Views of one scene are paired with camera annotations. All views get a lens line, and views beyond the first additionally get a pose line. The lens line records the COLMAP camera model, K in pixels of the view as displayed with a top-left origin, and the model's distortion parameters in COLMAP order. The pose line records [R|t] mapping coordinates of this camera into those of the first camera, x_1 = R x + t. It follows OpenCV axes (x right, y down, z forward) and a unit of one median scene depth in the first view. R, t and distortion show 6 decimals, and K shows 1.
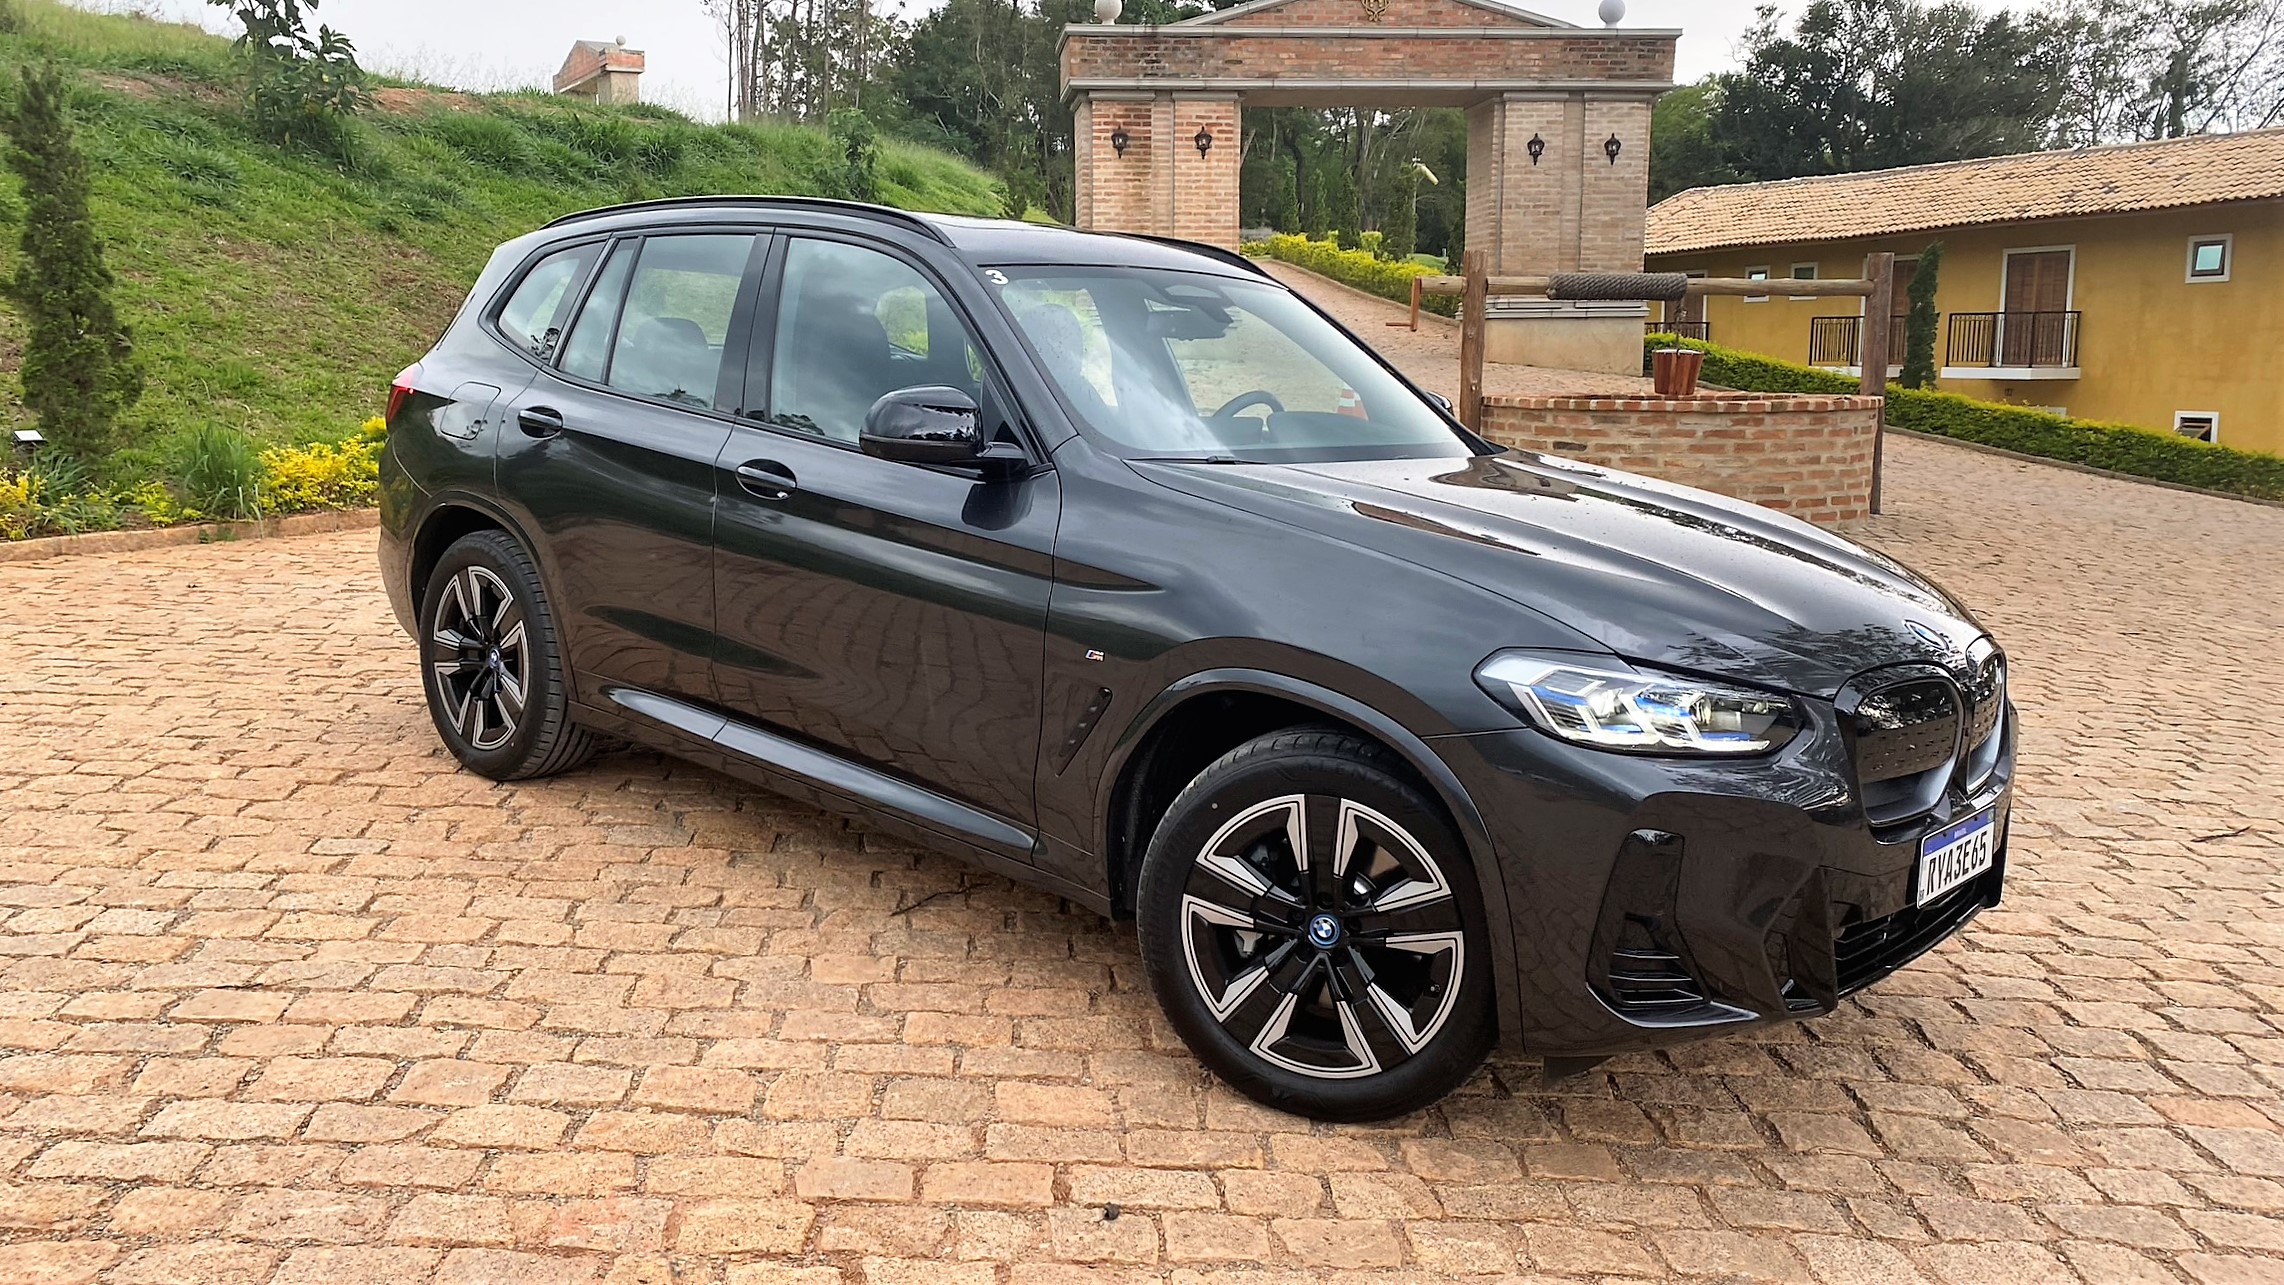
lens RADIAL K [[1664.5, 0, 1142.0], [0, 1664.5, 642.5], [0, 0, 1]] dist [0.018925, -0.006430]
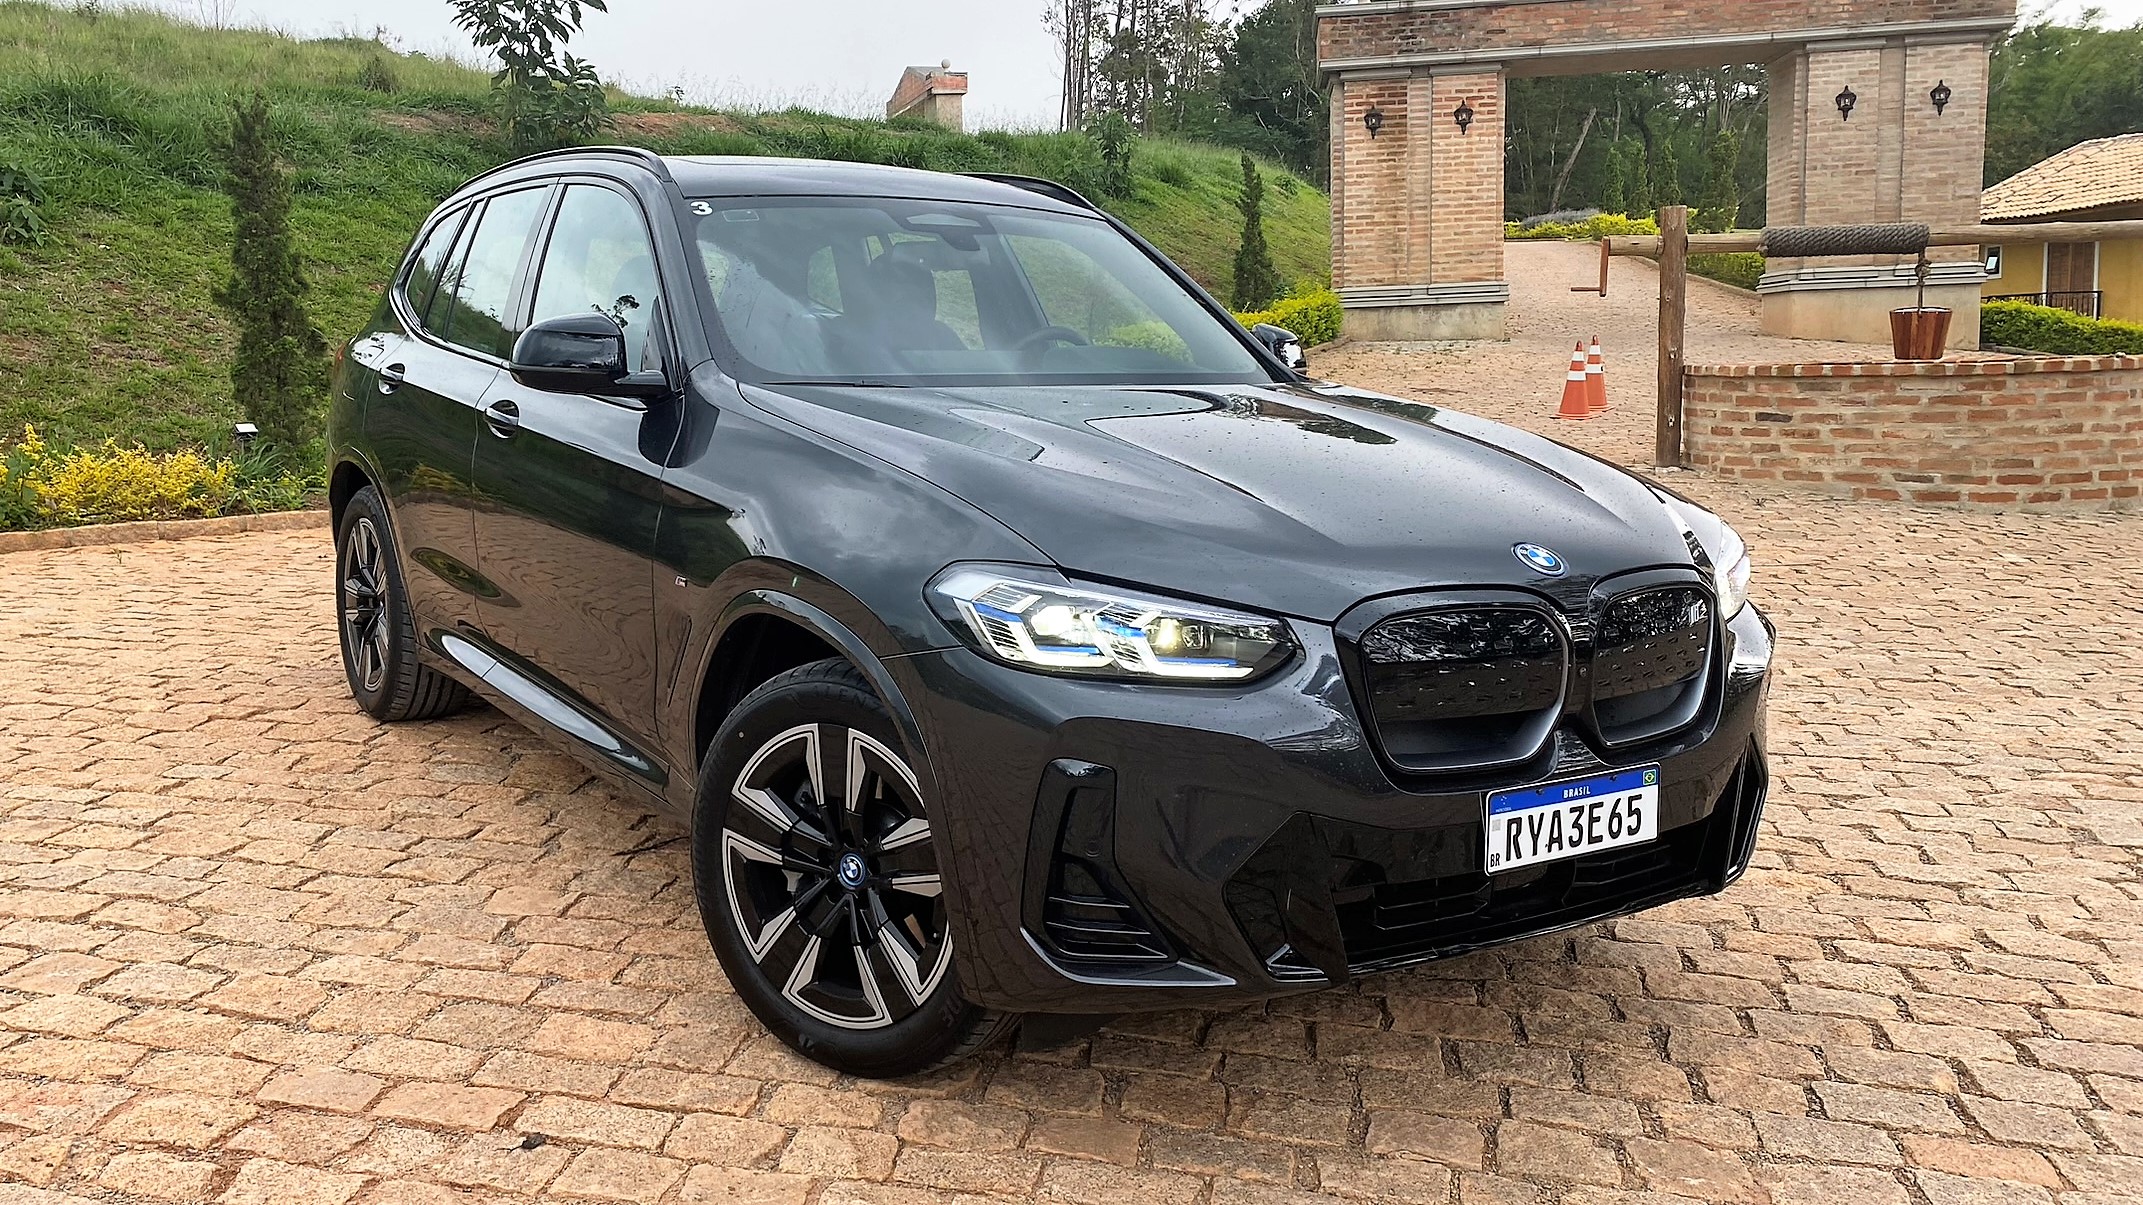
lens RADIAL K [[1695.2, 0, 1028.6], [0, 1695.2, 595.7], [0, 0, 1]] dist [0.008547, -0.006772]
pose [[0.969621, 0.008306, -0.244472, 0.094924], [-0.015442, 0.999508, -0.027286, 0.009282], [0.244126, 0.030232, 0.969272, 0.020821]]
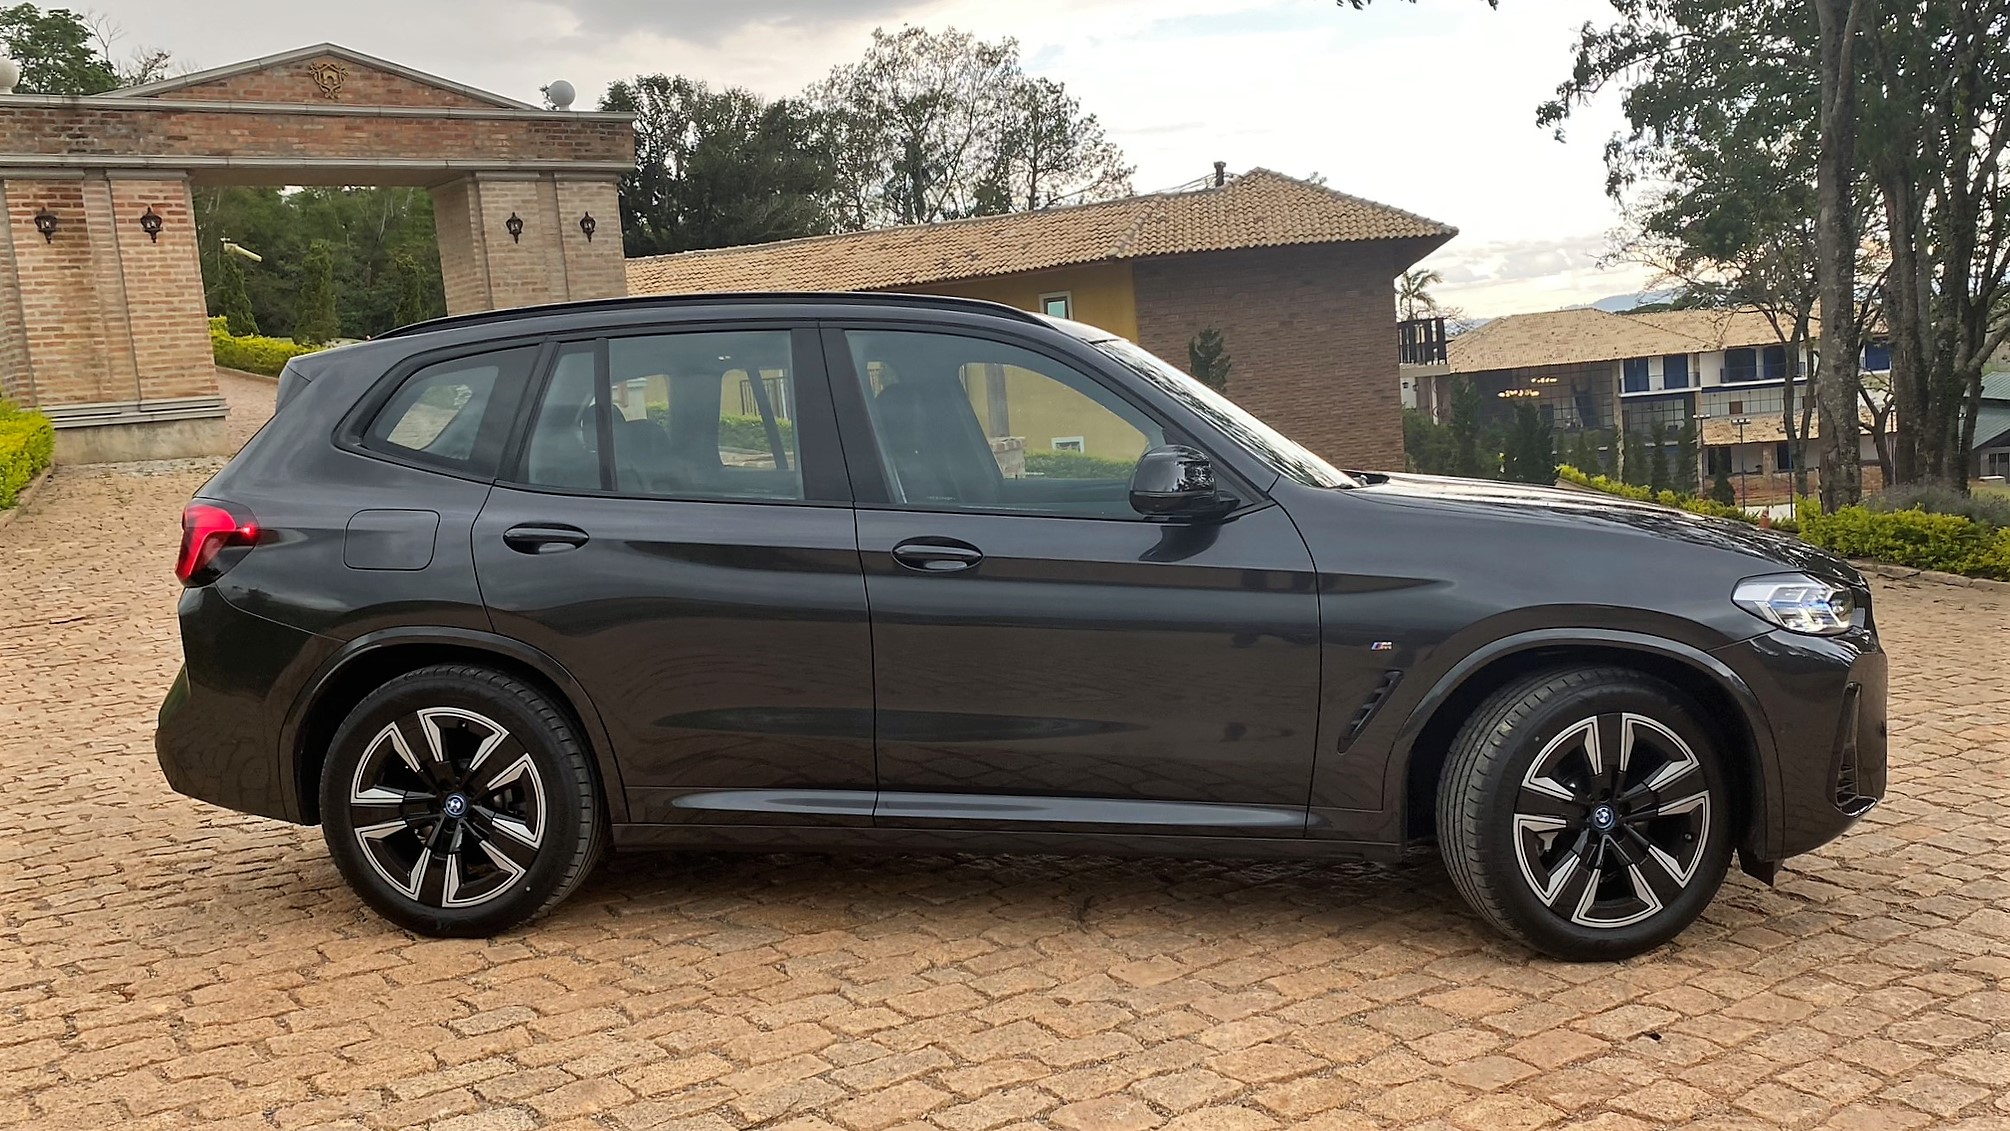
lens RADIAL K [[1679.1, 0, 1040.5], [0, 1679.1, 609.4], [0, 0, 1]] dist [-0.004184, -0.006686]
pose [[0.832297, -0.134113, 0.537862, -0.209543], [0.167192, 0.985840, -0.012903, -0.010750], [-0.528515, 0.100665, 0.842934, 0.019049]]
